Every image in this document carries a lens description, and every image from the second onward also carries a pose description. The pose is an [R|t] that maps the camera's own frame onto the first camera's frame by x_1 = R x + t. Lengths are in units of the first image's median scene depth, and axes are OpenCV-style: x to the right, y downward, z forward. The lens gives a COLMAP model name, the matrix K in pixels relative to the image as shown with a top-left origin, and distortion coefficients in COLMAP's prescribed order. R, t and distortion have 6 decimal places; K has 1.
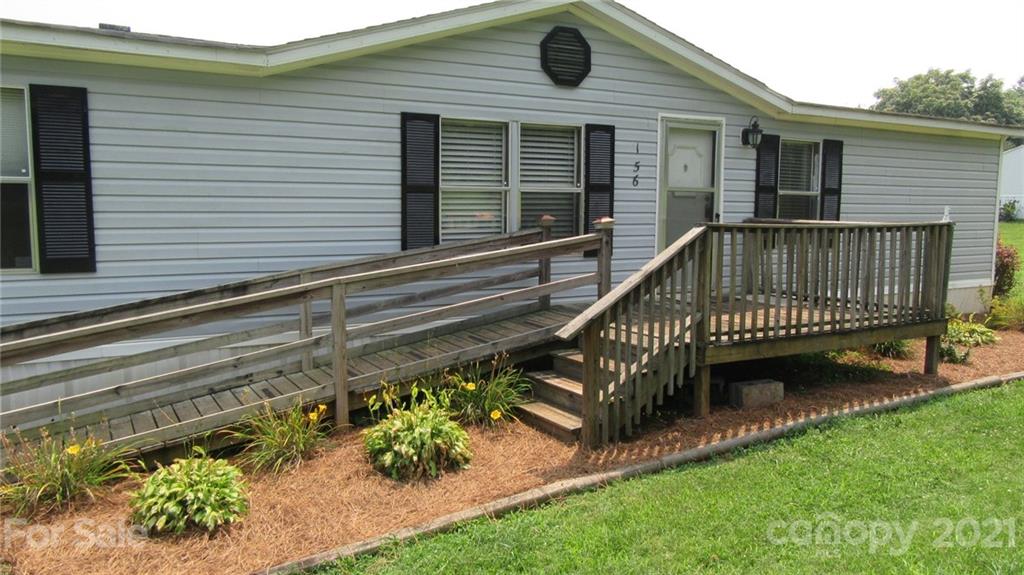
lens RADIAL K [[741.3, 0, 510.2], [0, 741.3, 287.3], [0, 0, 1]] dist [-0.017054, 0.011967]
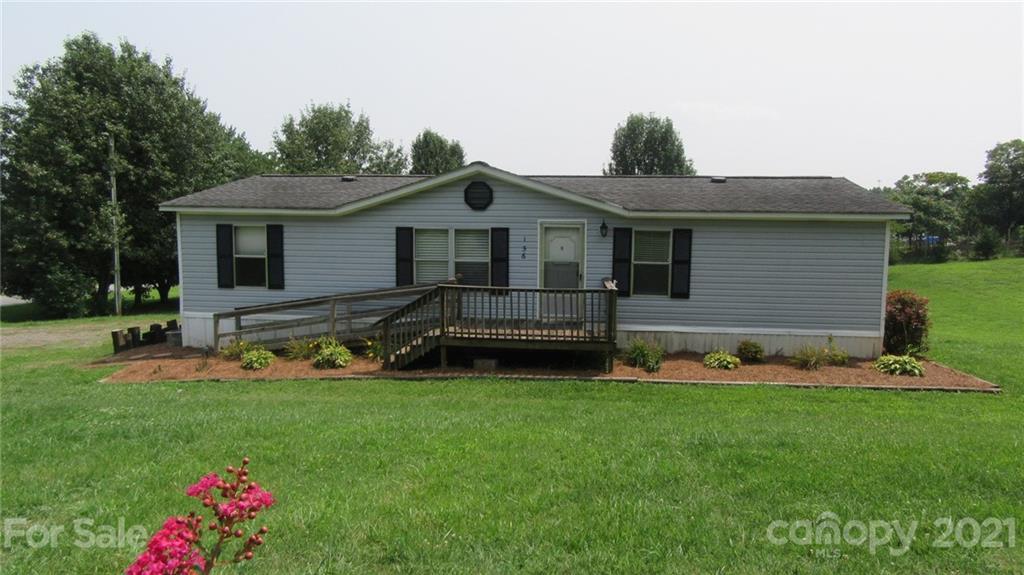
lens RADIAL K [[741.3, 0, 514.7], [0, 741.3, 288.3], [0, 0, 1]] dist [-0.017054, 0.011967]
pose [[0.806844, 0.060618, -0.587647, 1.396159], [-0.068849, 0.997592, 0.008375, -0.084616], [0.586740, 0.033702, 0.809074, -0.587776]]
